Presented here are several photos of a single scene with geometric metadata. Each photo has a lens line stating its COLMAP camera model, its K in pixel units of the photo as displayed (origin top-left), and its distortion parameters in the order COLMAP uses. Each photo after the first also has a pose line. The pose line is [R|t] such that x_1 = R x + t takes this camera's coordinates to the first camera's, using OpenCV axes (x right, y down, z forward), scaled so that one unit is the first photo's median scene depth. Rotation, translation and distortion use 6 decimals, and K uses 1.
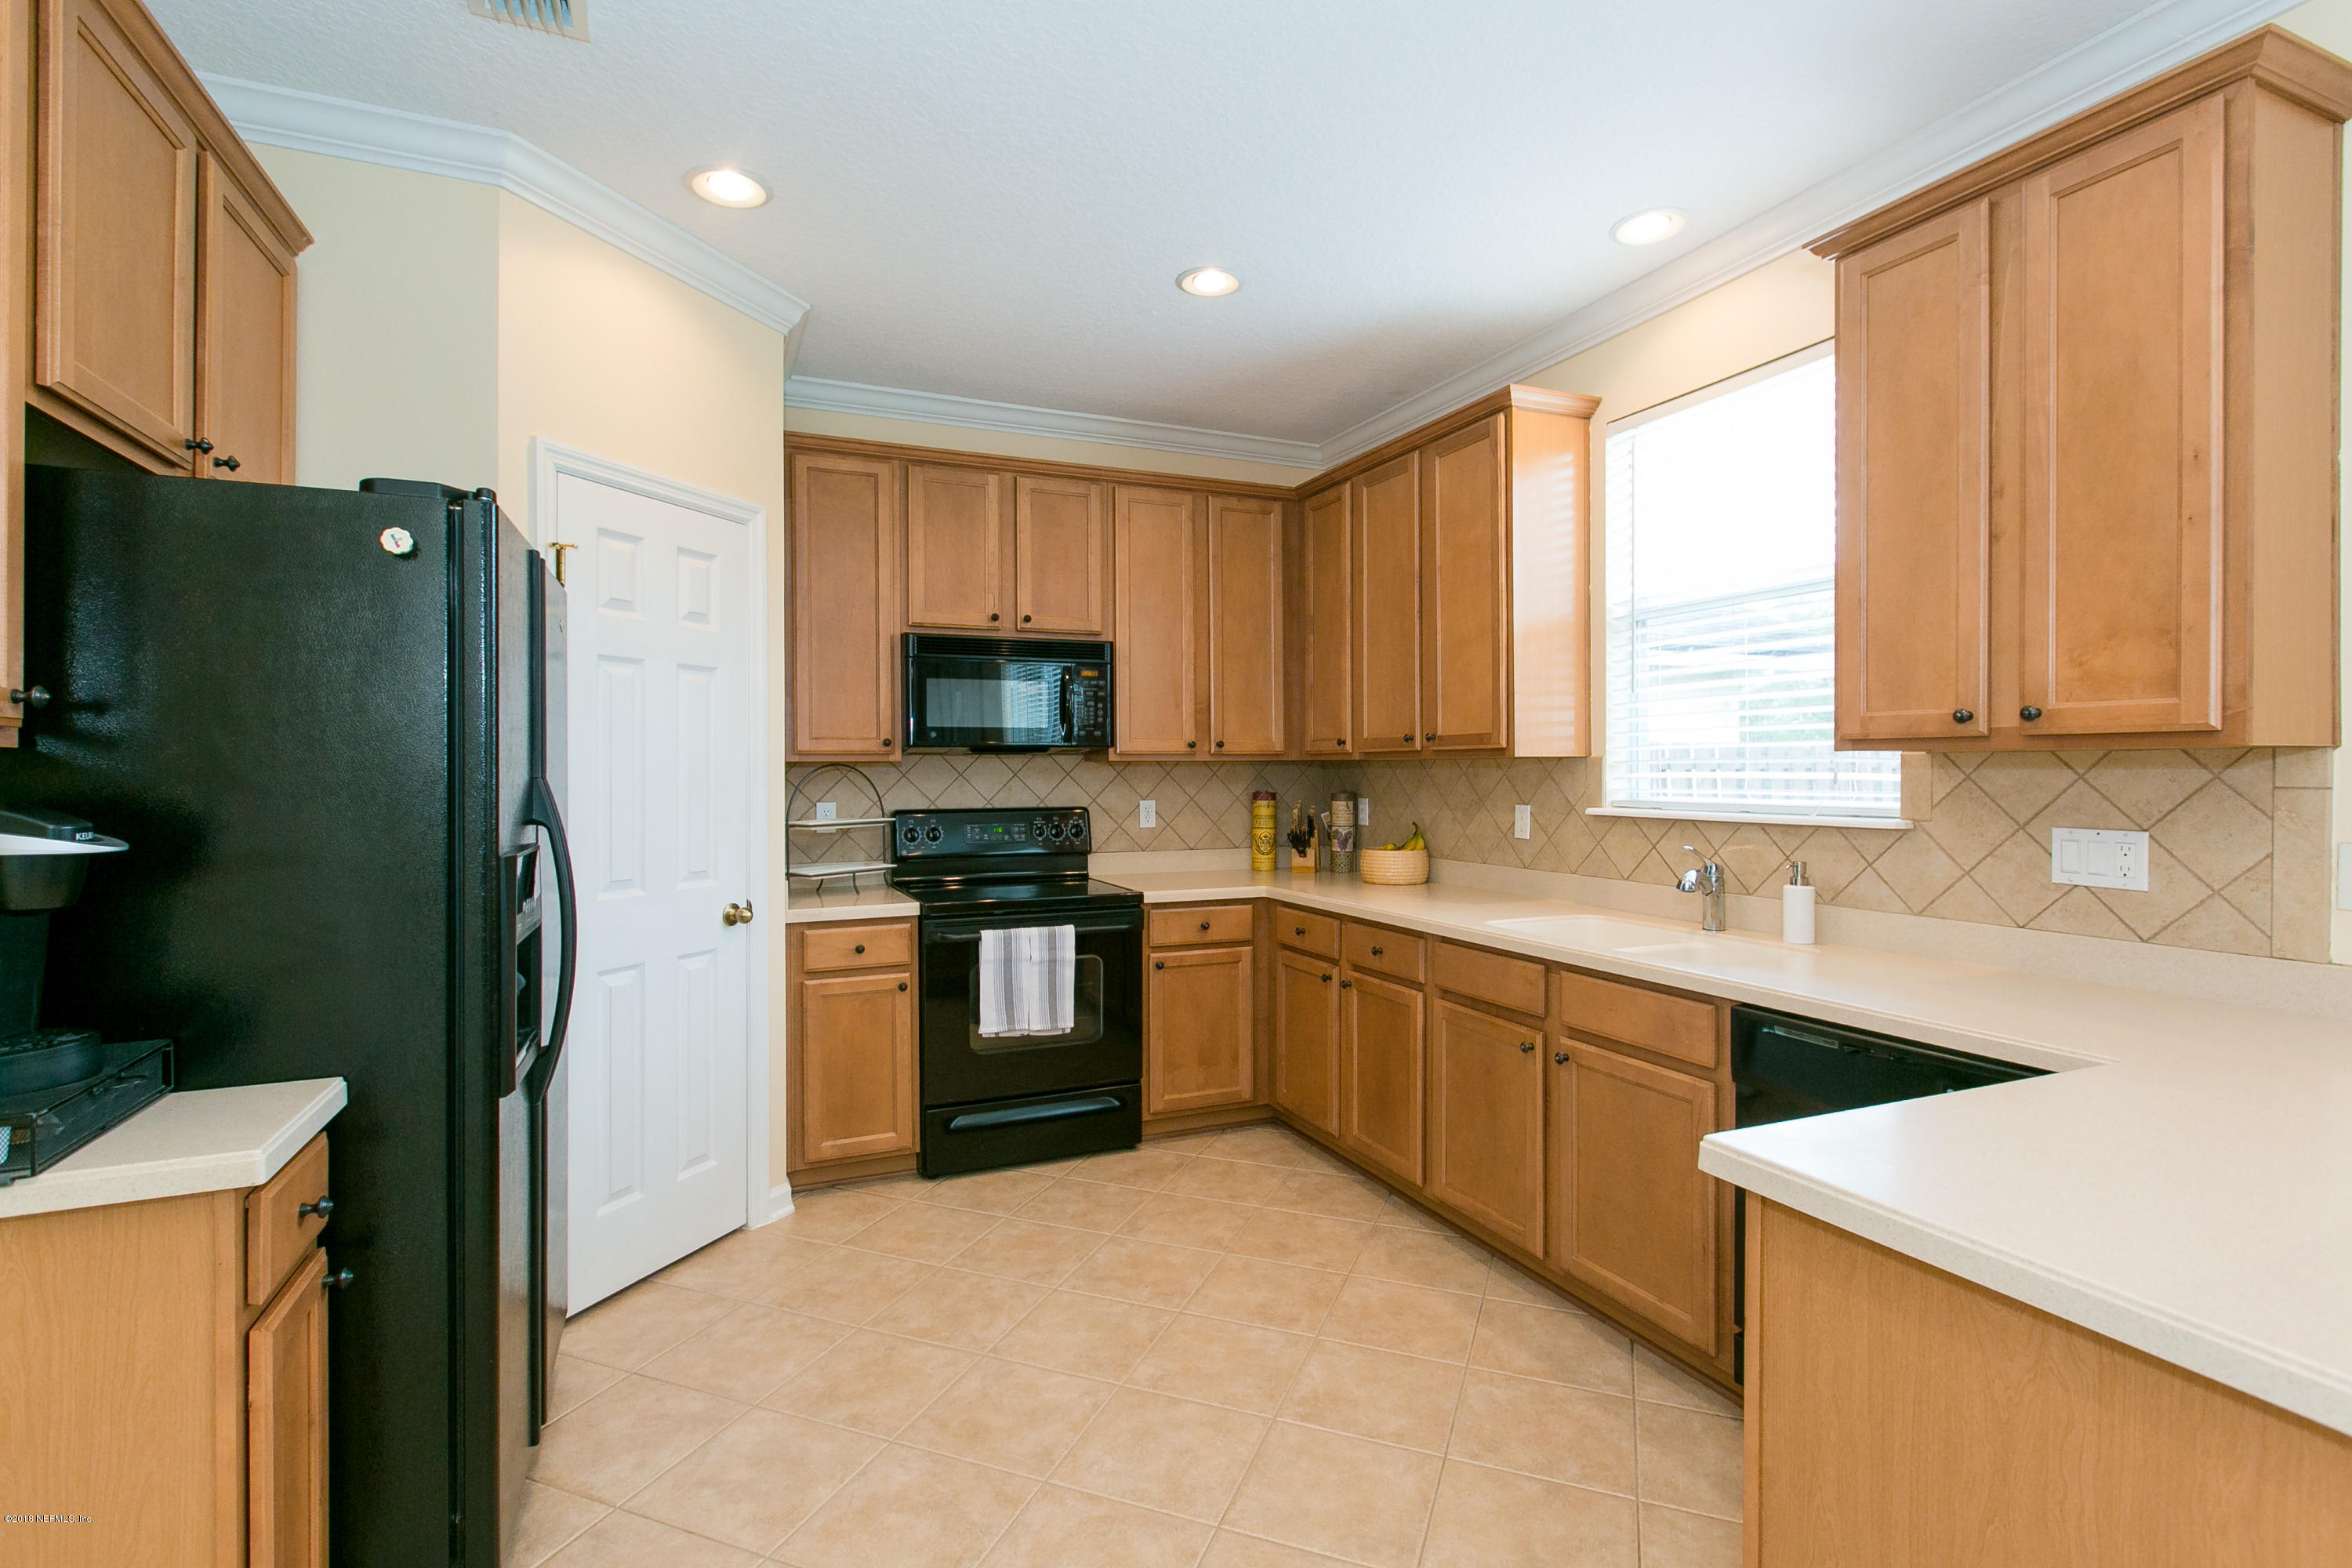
lens RADIAL K [[1060.9, 0, 1209.7], [0, 1060.9, 770.3], [0, 0, 1]] dist [-0.001190, 0.000242]
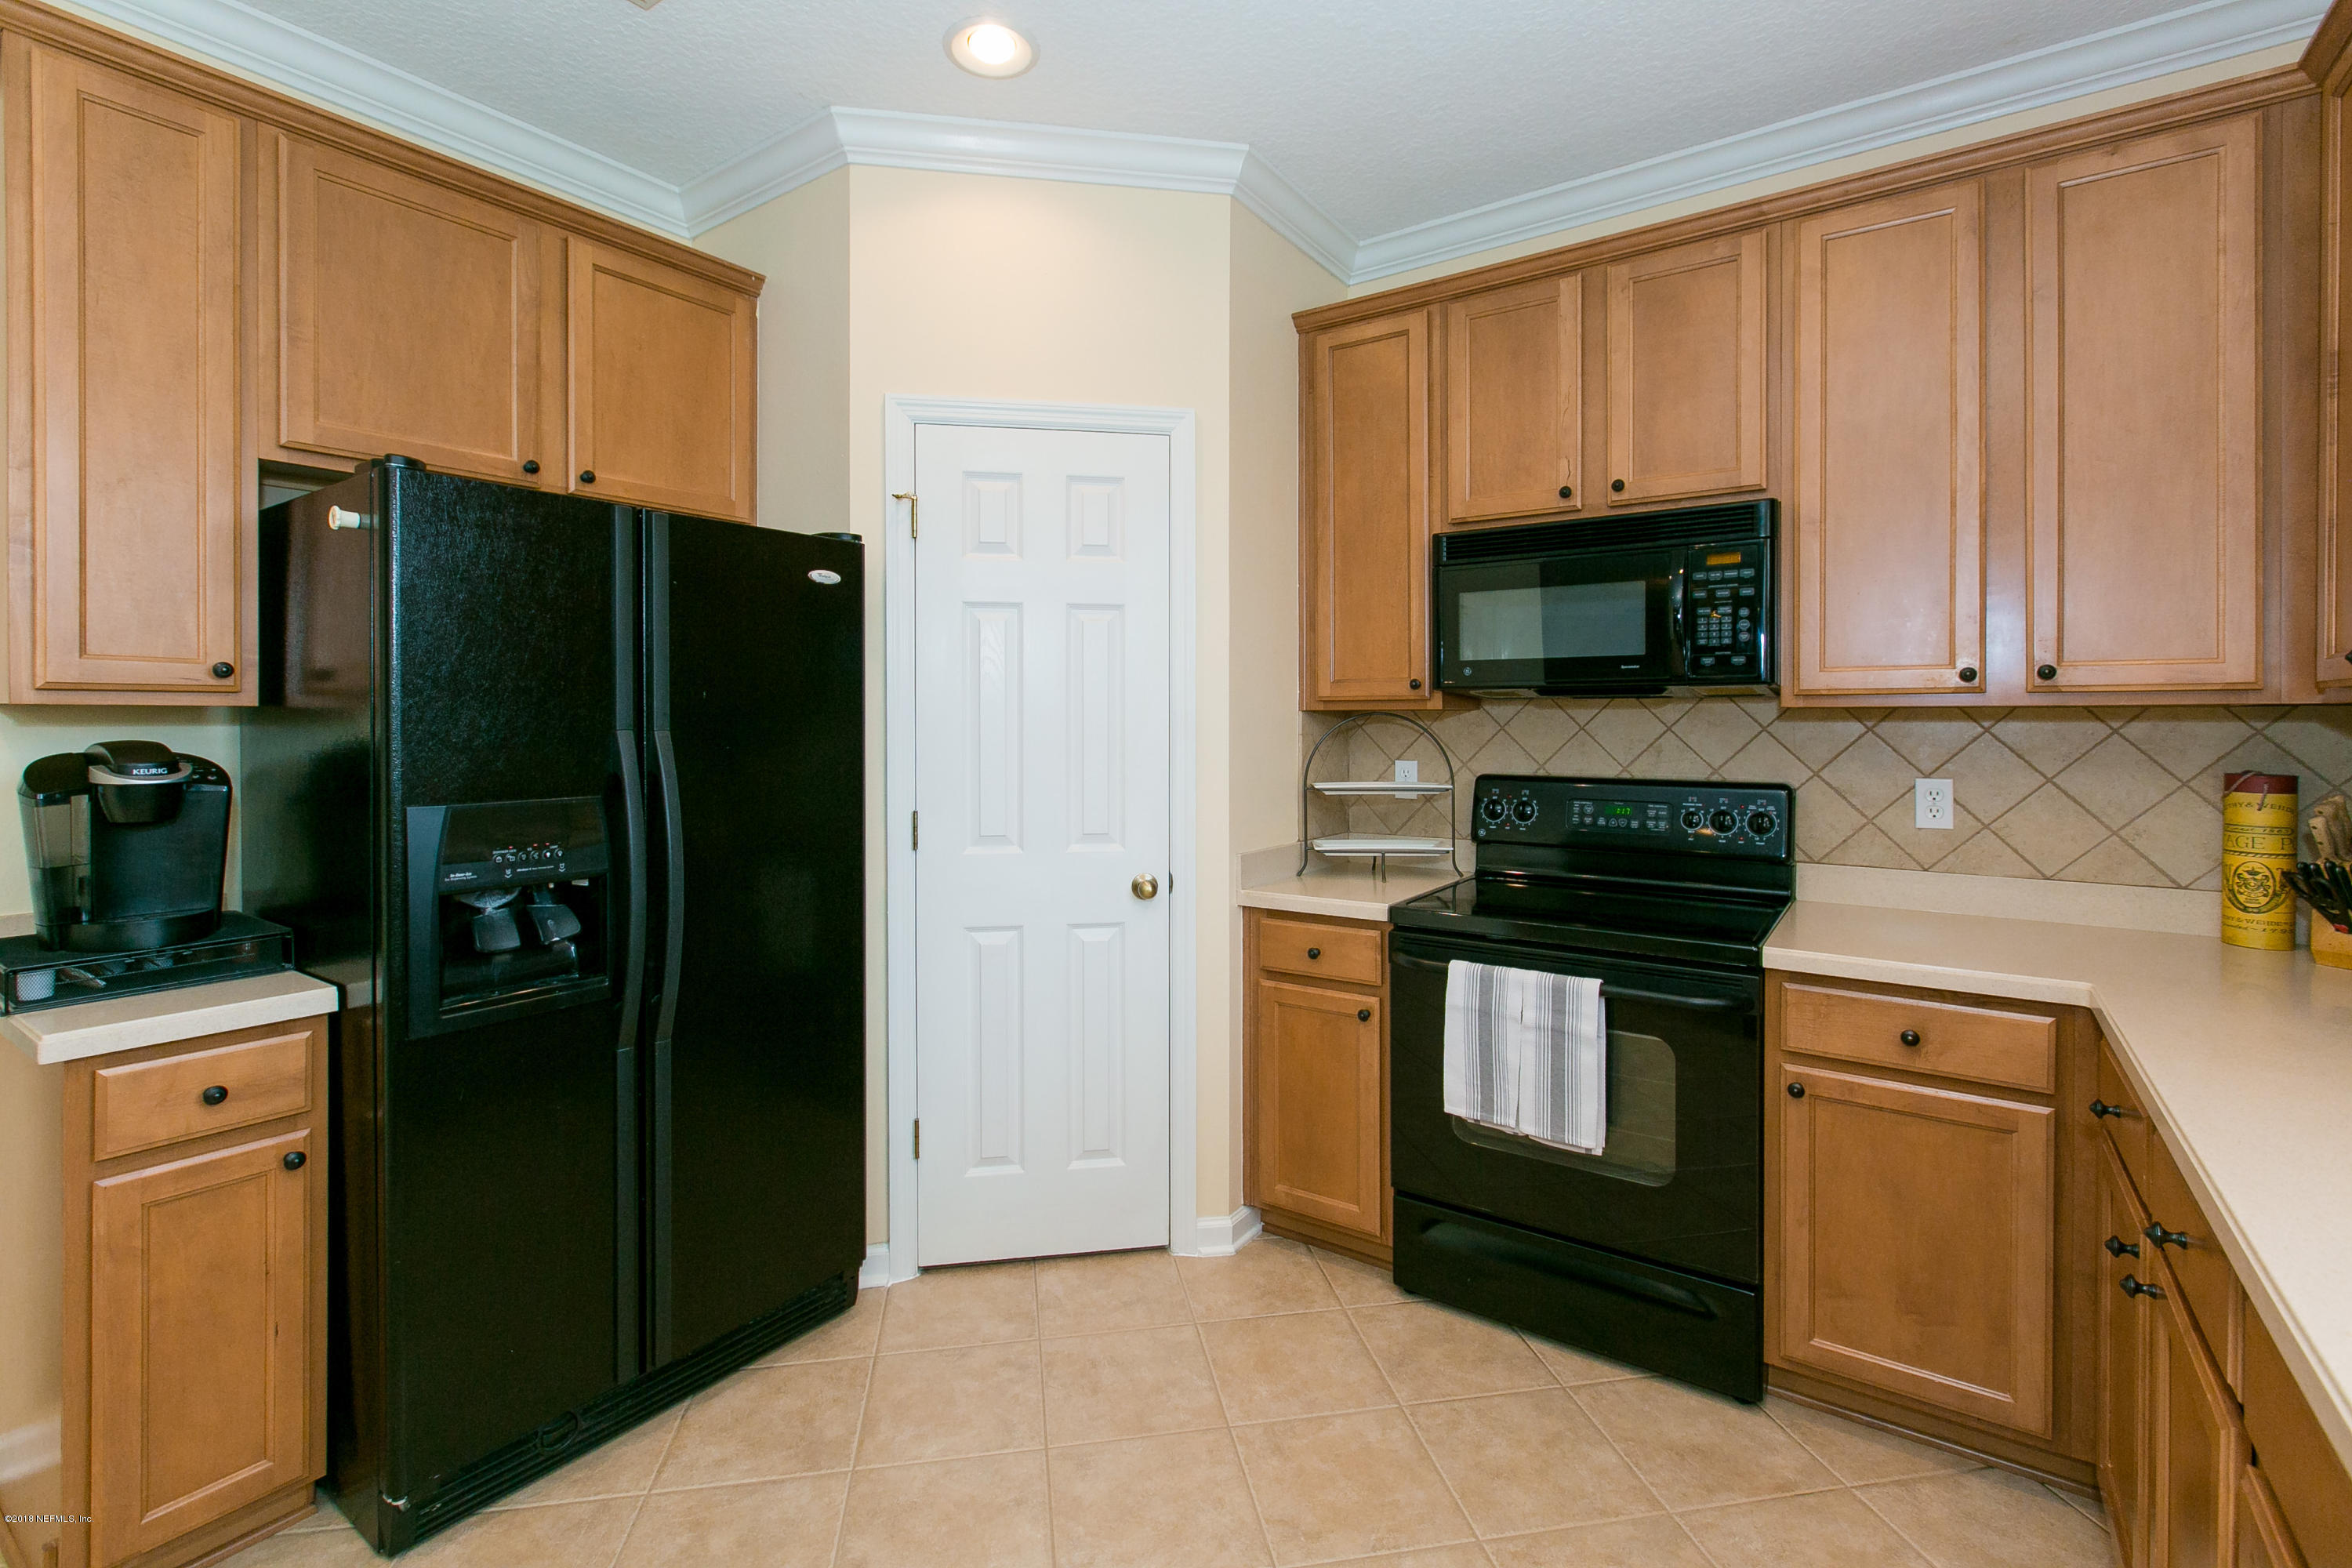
lens RADIAL K [[1063.9, 0, 1166.4], [0, 1063.9, 724.6], [0, 0, 1]] dist [-0.001591, -0.000482]
pose [[0.513309, 0.008078, -0.858166, 0.259896], [-0.002769, 0.999966, 0.007757, -0.003147], [0.858199, -0.001605, 0.513314, 0.476130]]
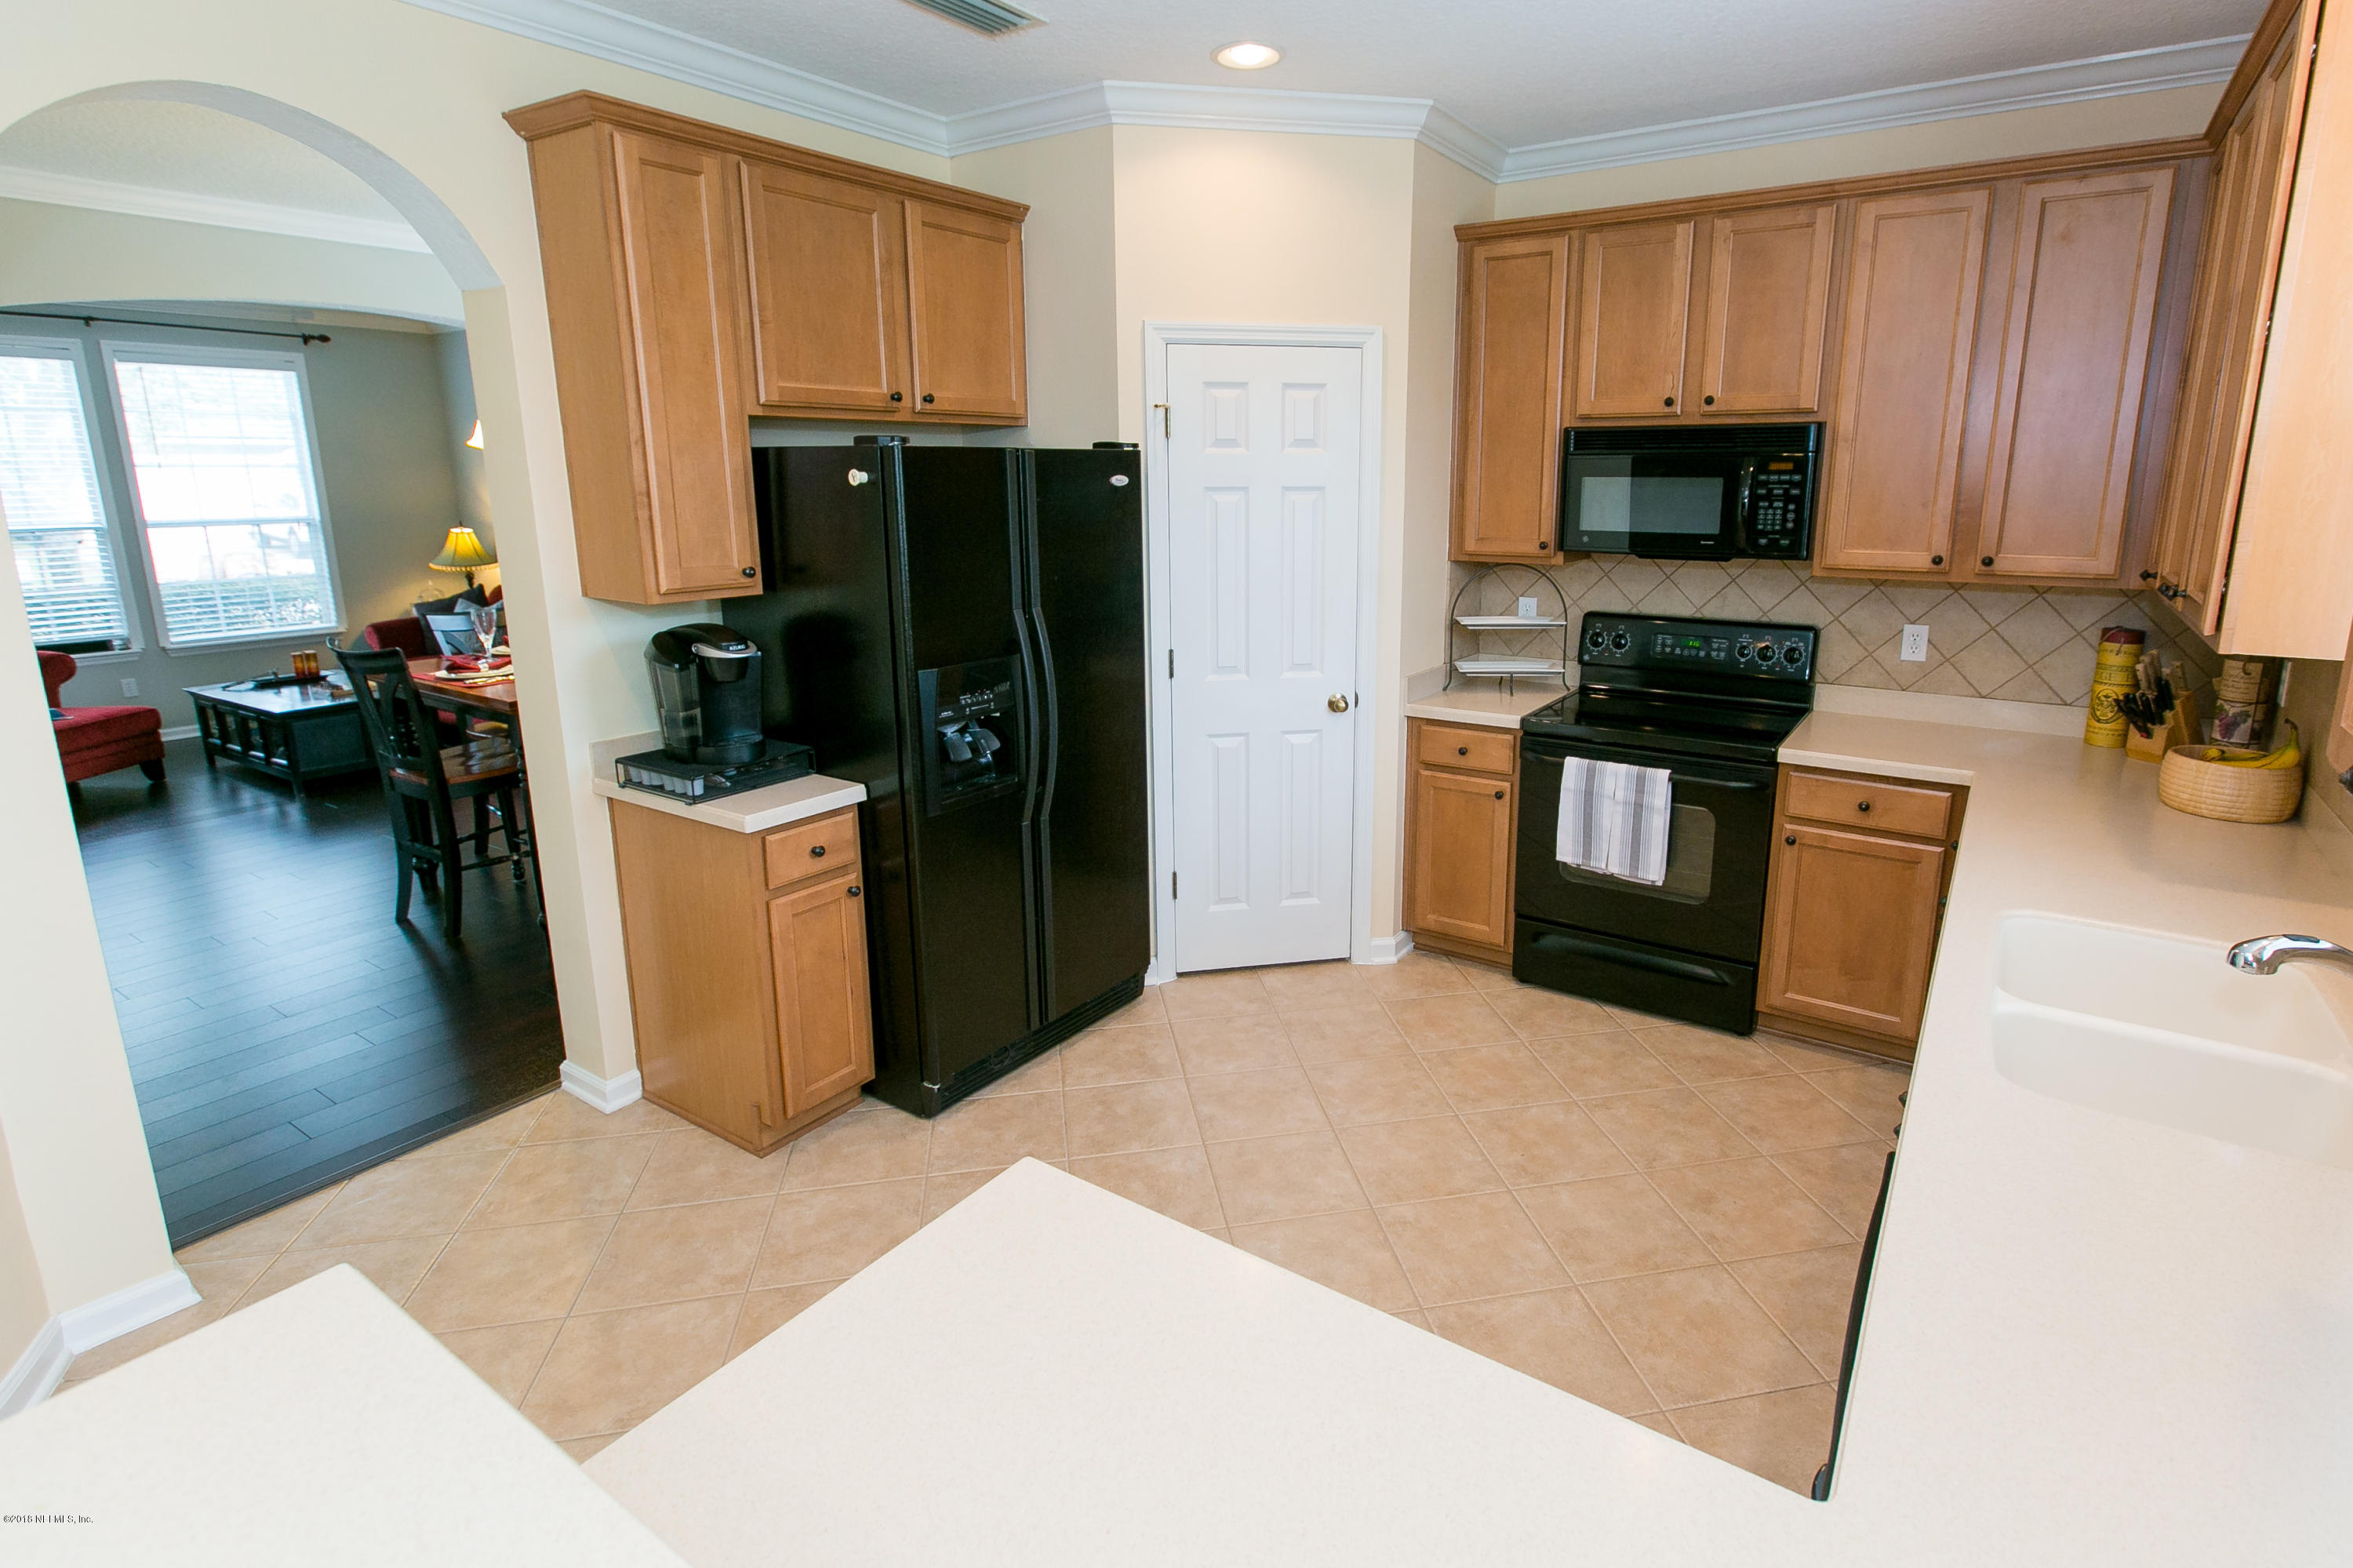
lens RADIAL K [[1156.9, 0, 1275.4], [0, 1156.9, 718.4], [0, 0, 1]] dist [-0.003578, -0.001024]
pose [[0.560360, 0.175348, -0.809475, 0.451734], [-0.007760, 0.978401, 0.206569, -0.090564], [0.828213, -0.109472, 0.549618, 0.208648]]
